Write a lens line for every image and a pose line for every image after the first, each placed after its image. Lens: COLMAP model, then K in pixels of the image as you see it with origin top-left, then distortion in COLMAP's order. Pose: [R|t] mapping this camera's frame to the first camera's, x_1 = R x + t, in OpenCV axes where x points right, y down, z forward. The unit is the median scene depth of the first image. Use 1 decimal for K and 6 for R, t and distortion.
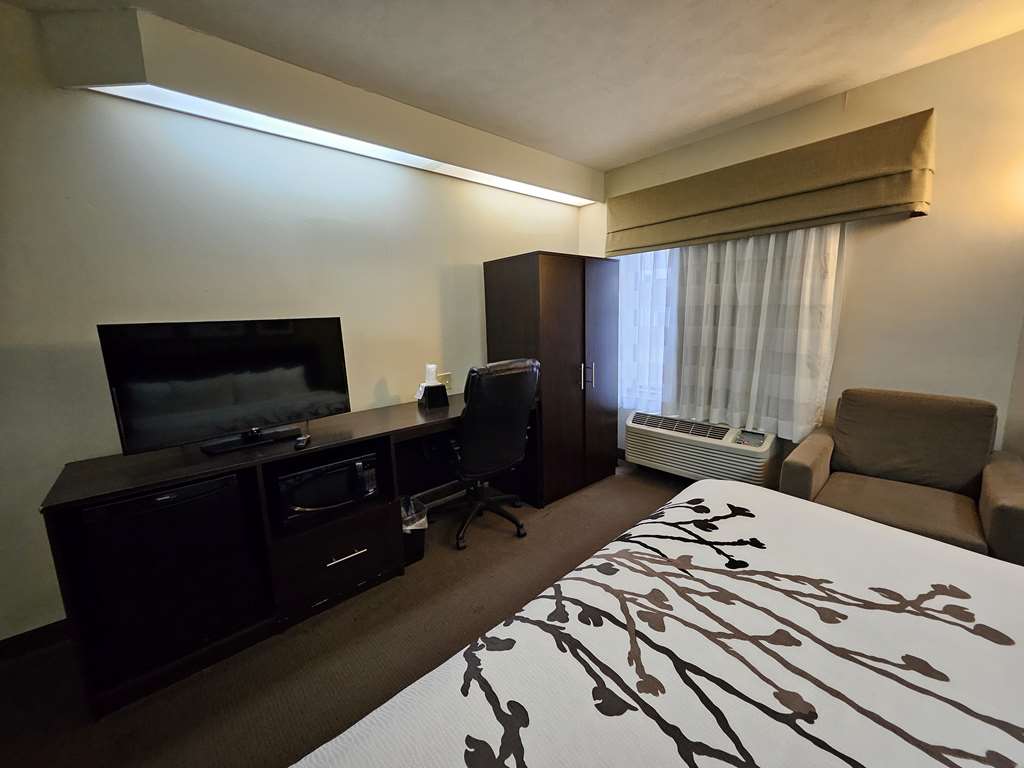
lens RADIAL K [[401.3, 0, 508.5], [0, 401.3, 380.9], [0, 0, 1]] dist [-0.000232, -0.000028]
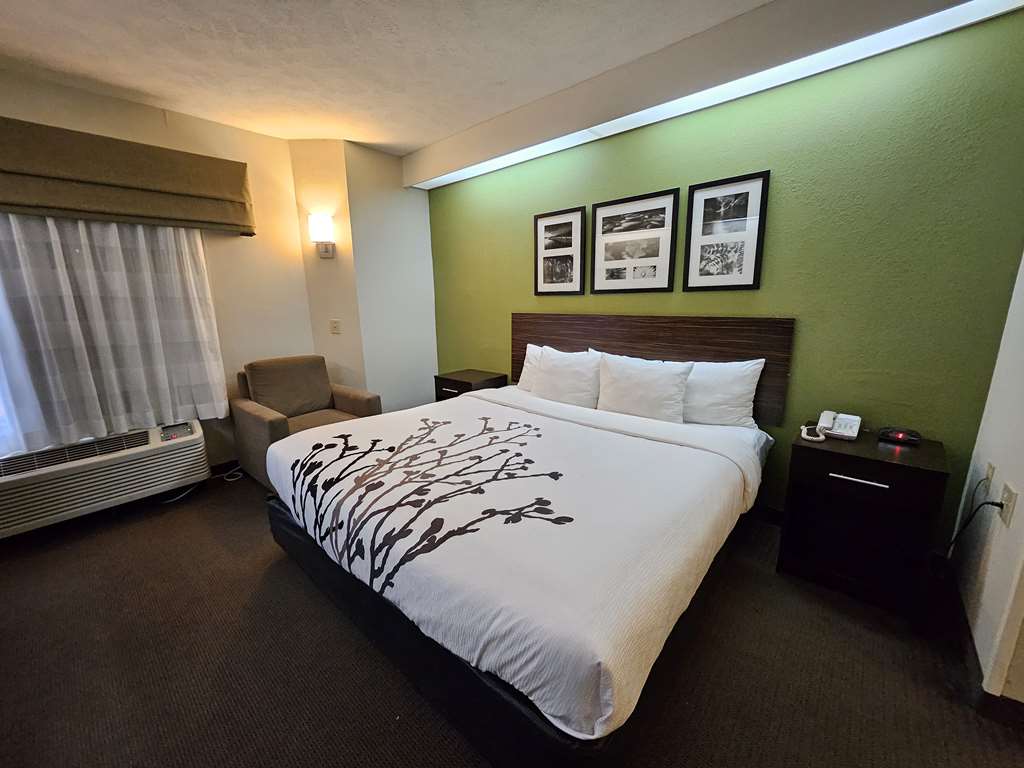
lens RADIAL K [[401.3, 0, 508.5], [0, 401.3, 380.9], [0, 0, 1]] dist [-0.000232, -0.000028]
pose [[-0.116844, -0.177288, 0.977198, -1.128642], [0.181137, 0.963630, 0.196485, -0.059465], [-0.976492, 0.199965, -0.080481, 0.636093]]
